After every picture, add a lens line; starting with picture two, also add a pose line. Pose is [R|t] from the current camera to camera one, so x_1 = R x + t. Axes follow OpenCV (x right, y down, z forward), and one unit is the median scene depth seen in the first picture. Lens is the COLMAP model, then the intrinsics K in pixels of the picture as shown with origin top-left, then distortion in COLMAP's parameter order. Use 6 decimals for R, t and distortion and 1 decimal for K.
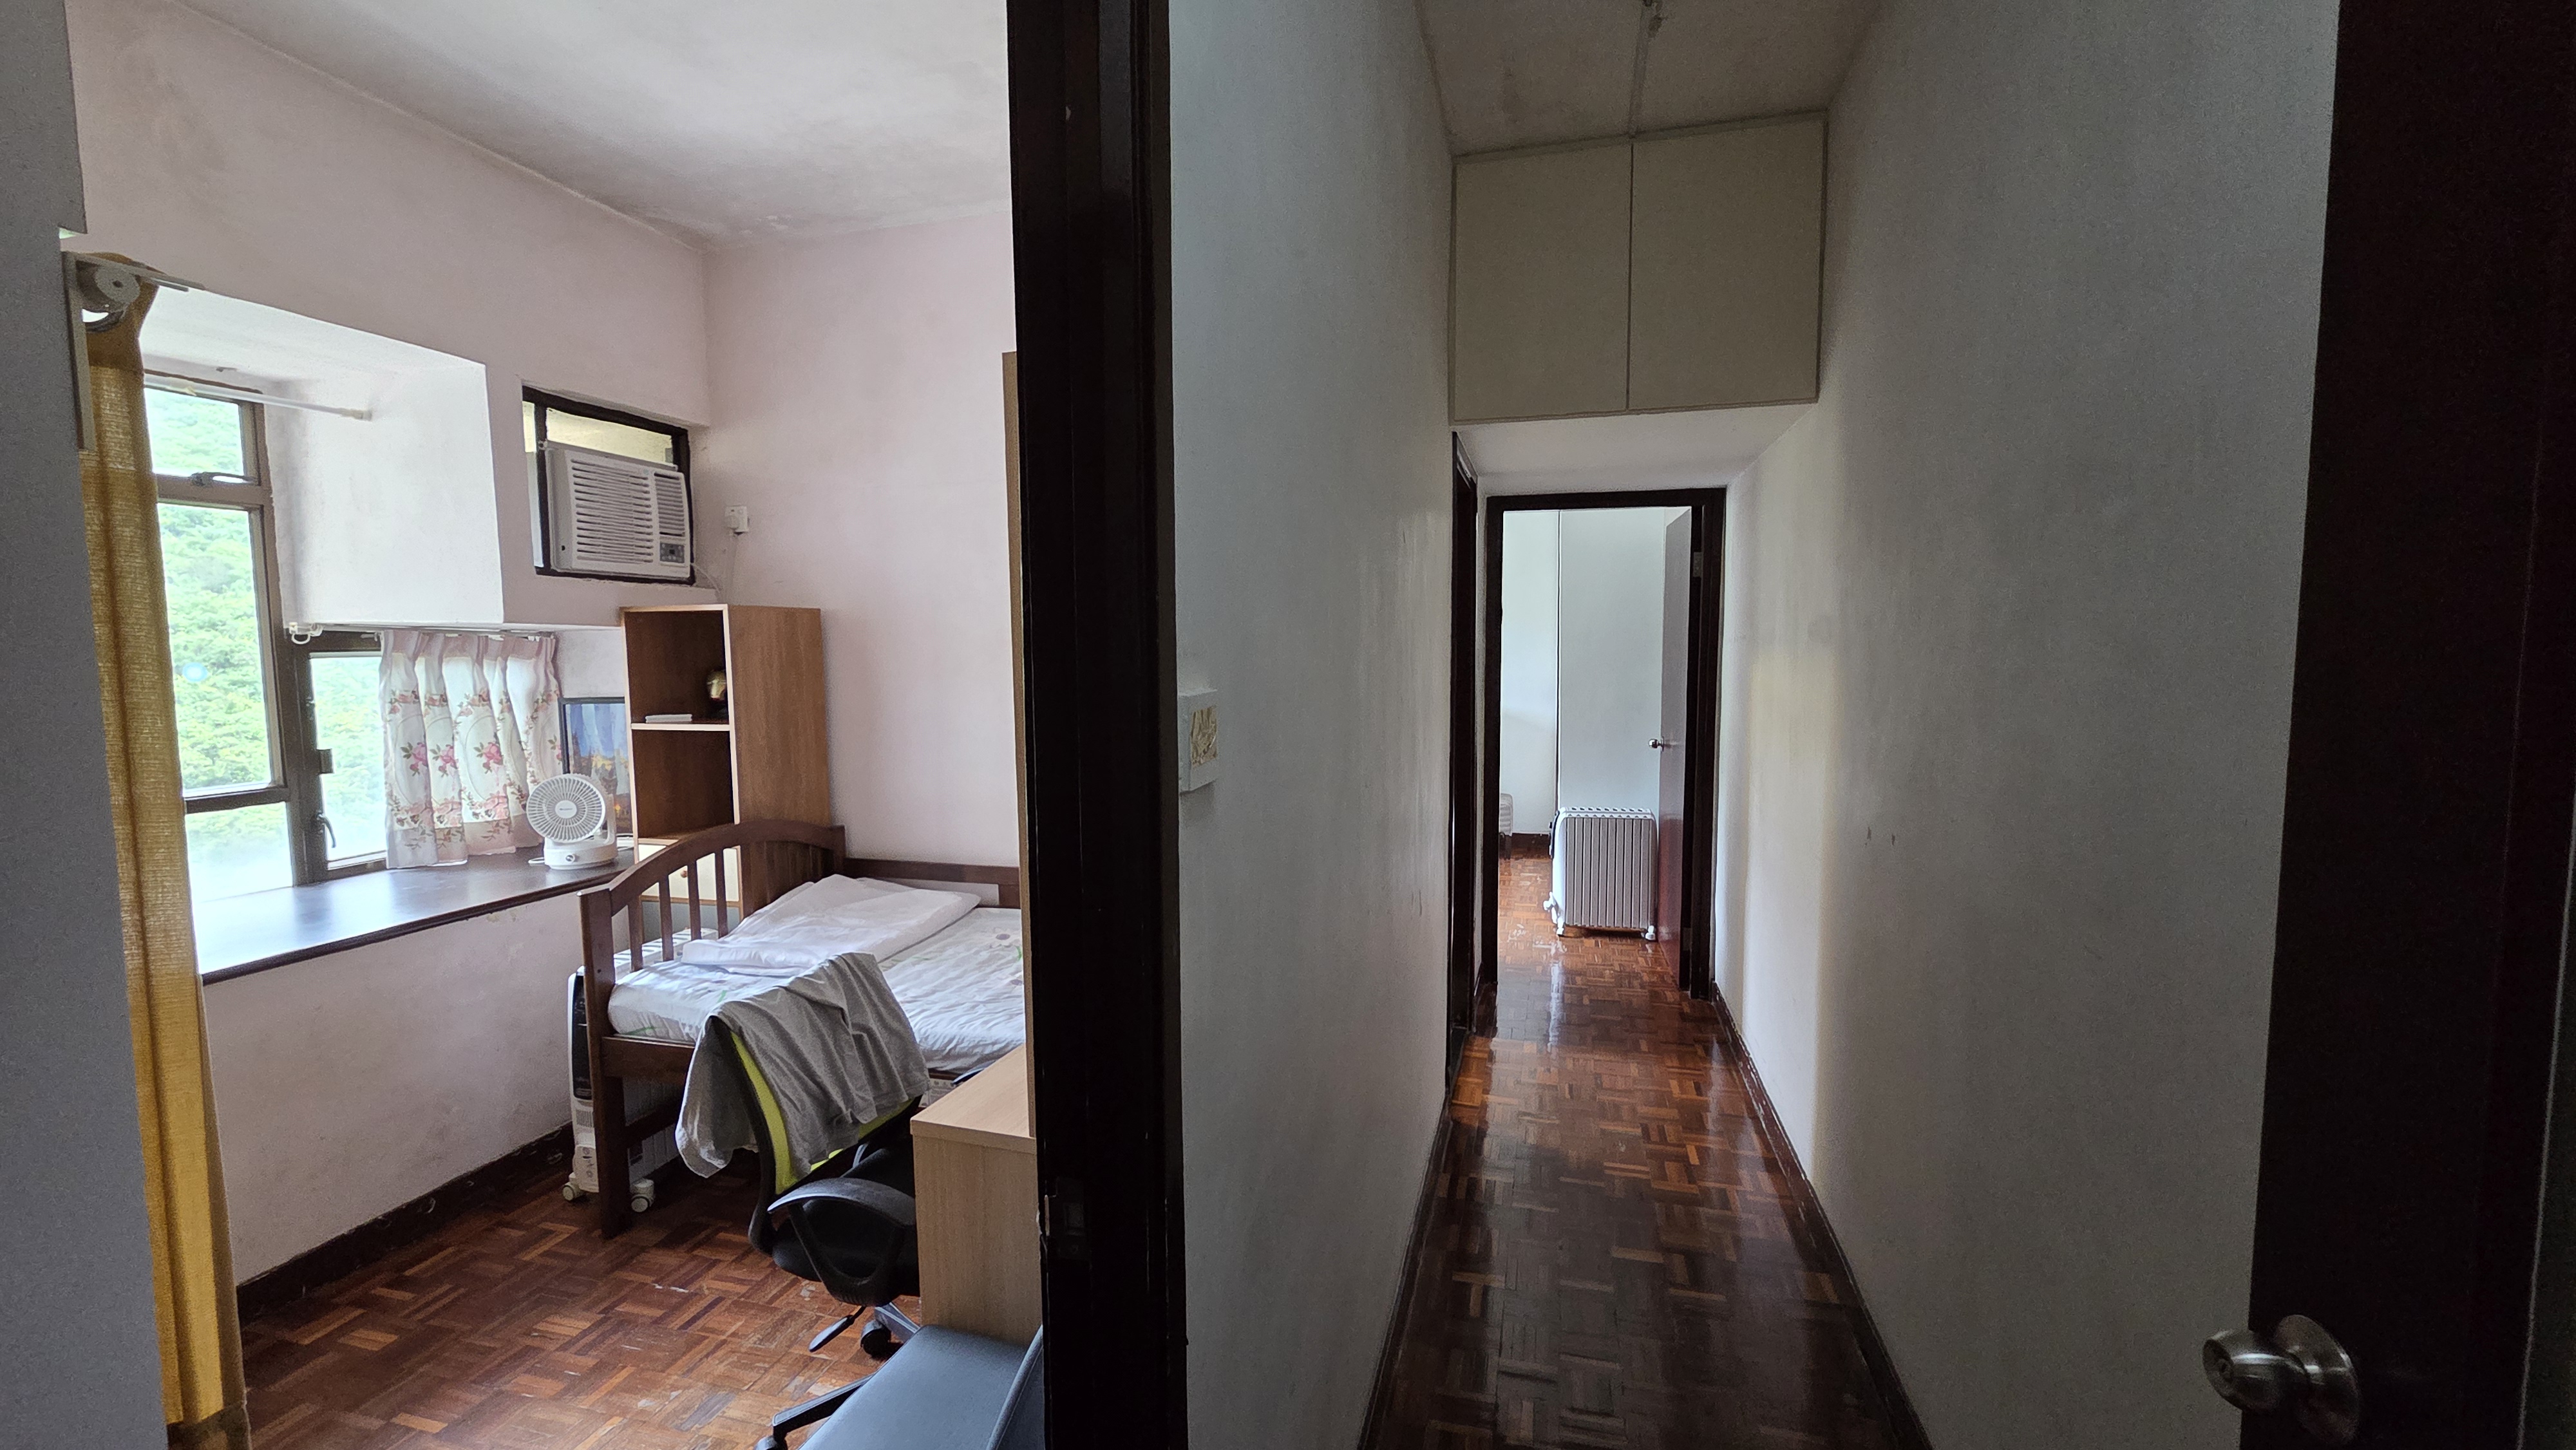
lens RADIAL K [[1070.3, 0, 1285.5], [0, 1070.3, 732.5], [0, 0, 1]] dist [0.001565, 0.000220]
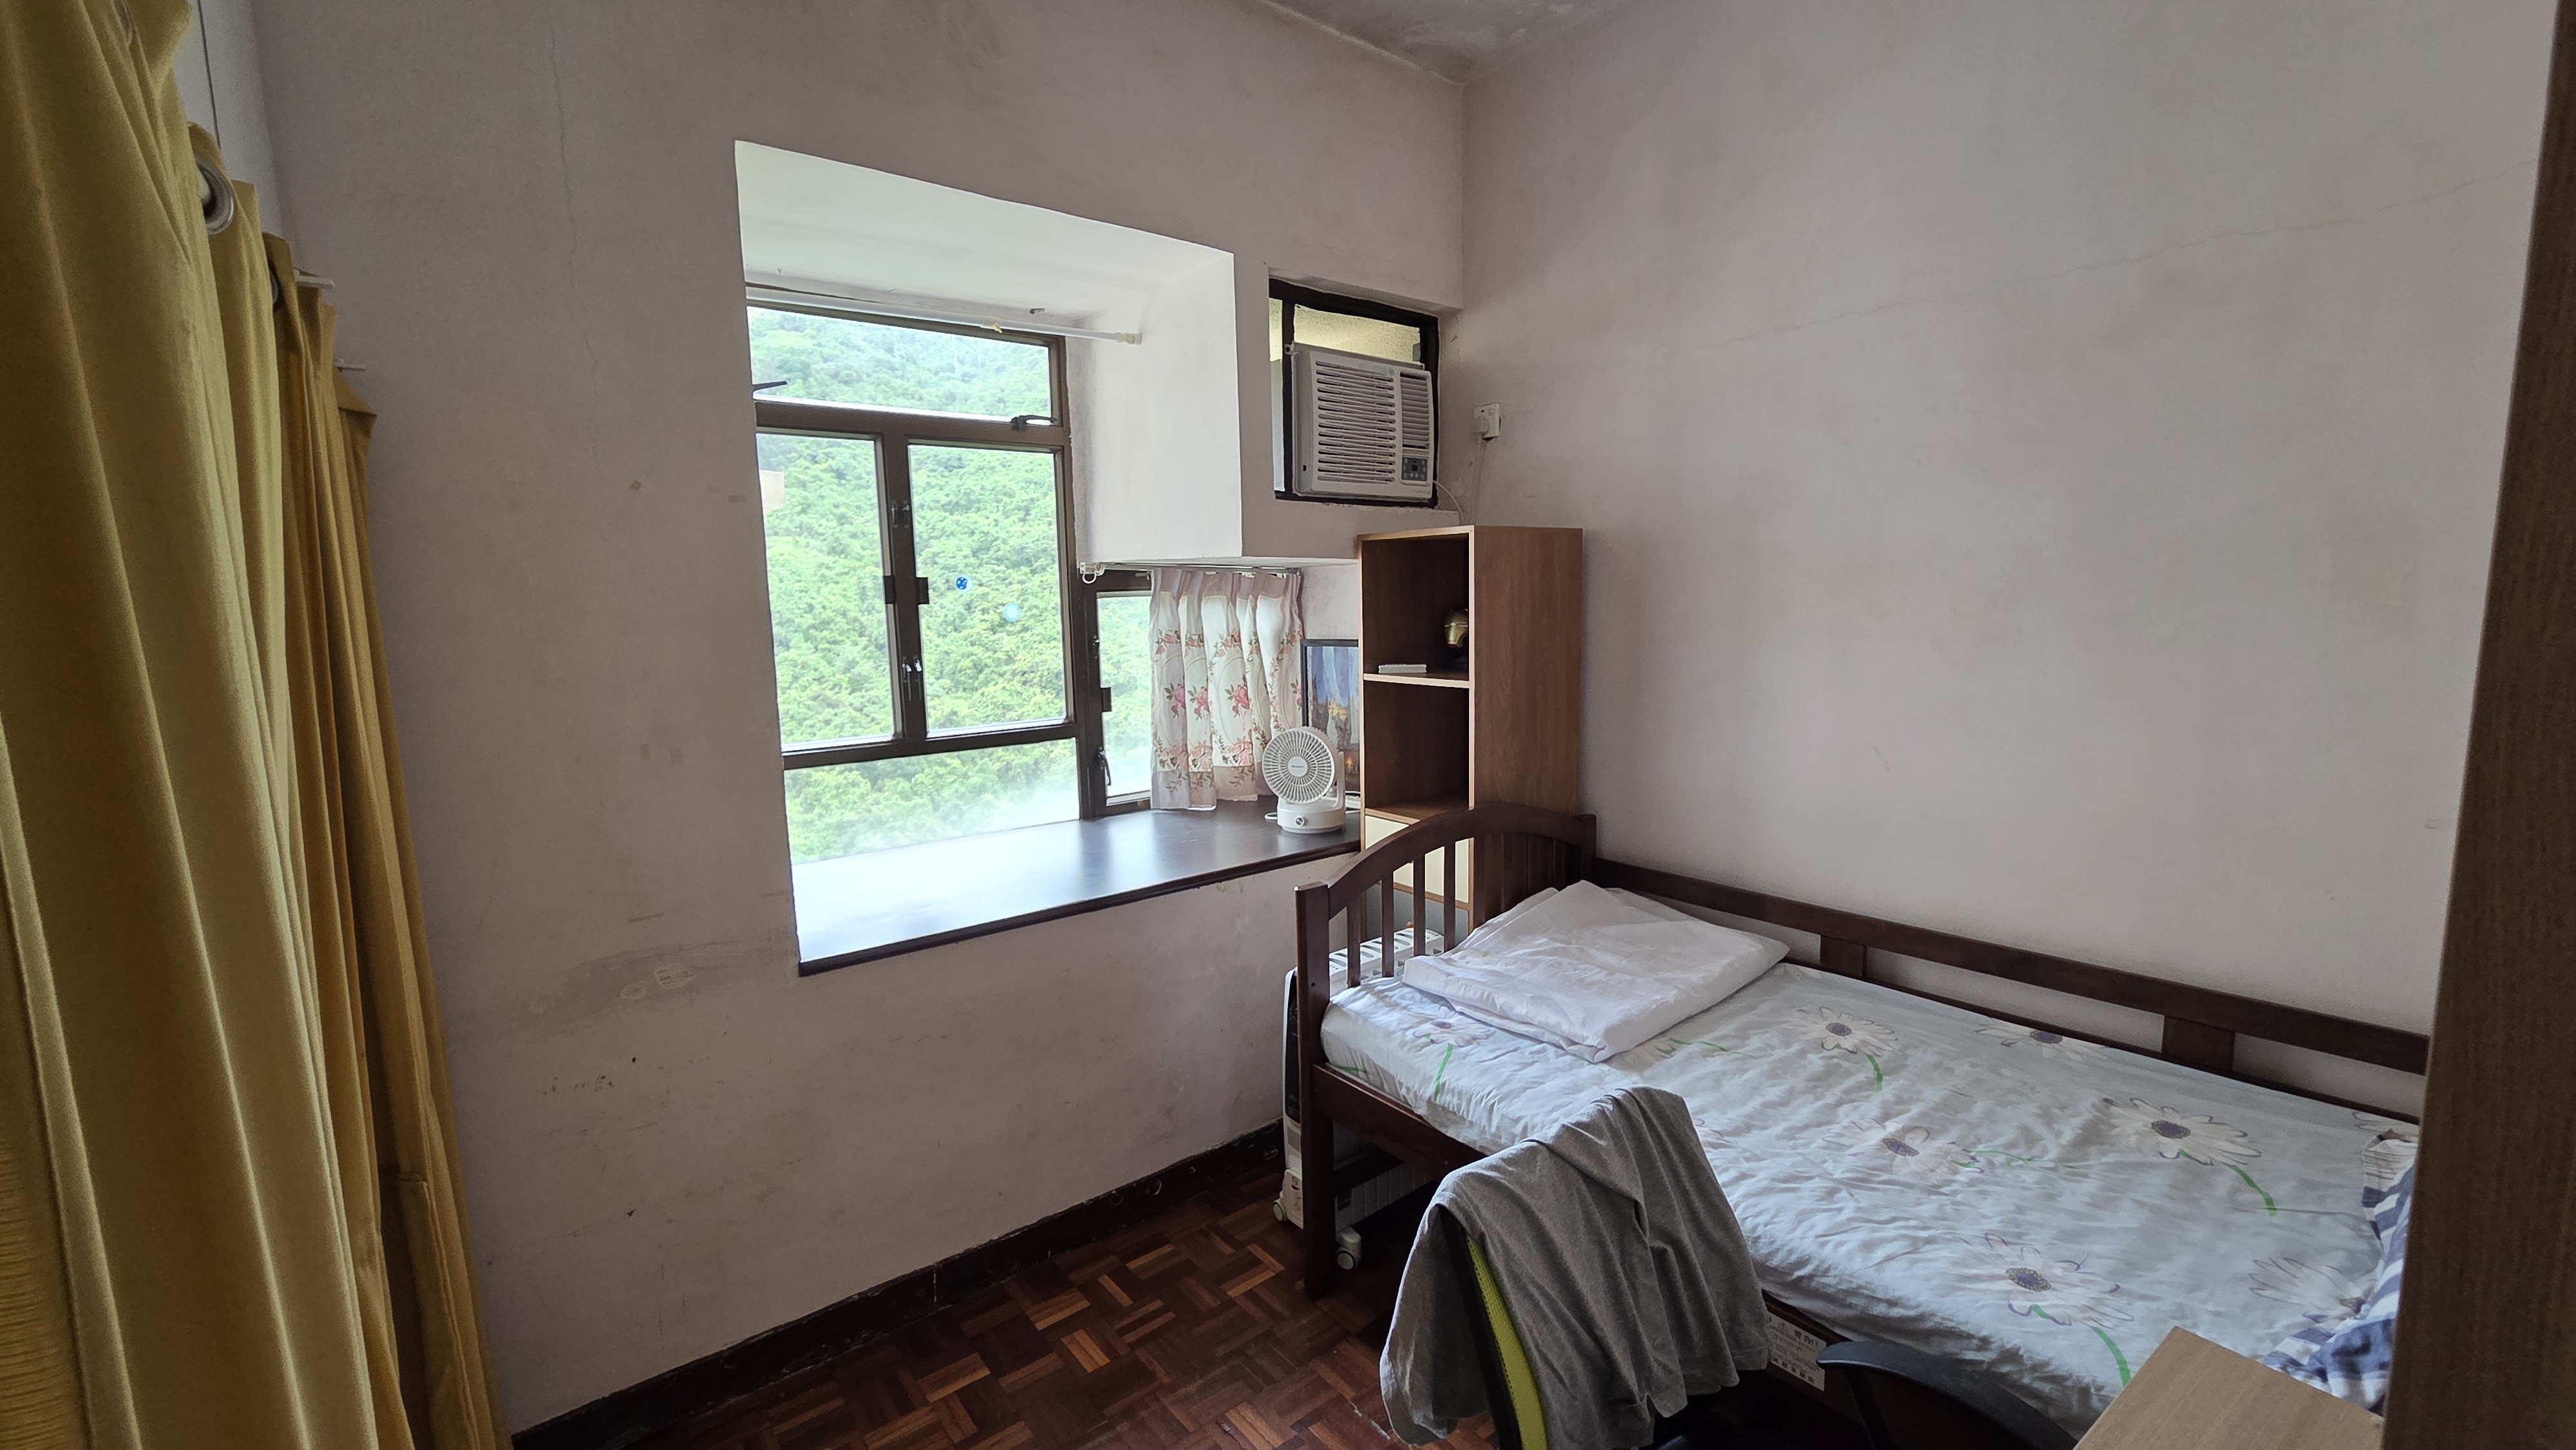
lens RADIAL K [[1050.9, 0, 1283.3], [0, 1050.9, 731.2], [0, 0, 1]] dist [0.001352, -0.000219]
pose [[0.803403, 0.071424, -0.591137, -0.172182], [-0.035357, 0.996750, 0.072379, -0.021497], [0.594385, -0.037248, 0.803317, 0.302050]]
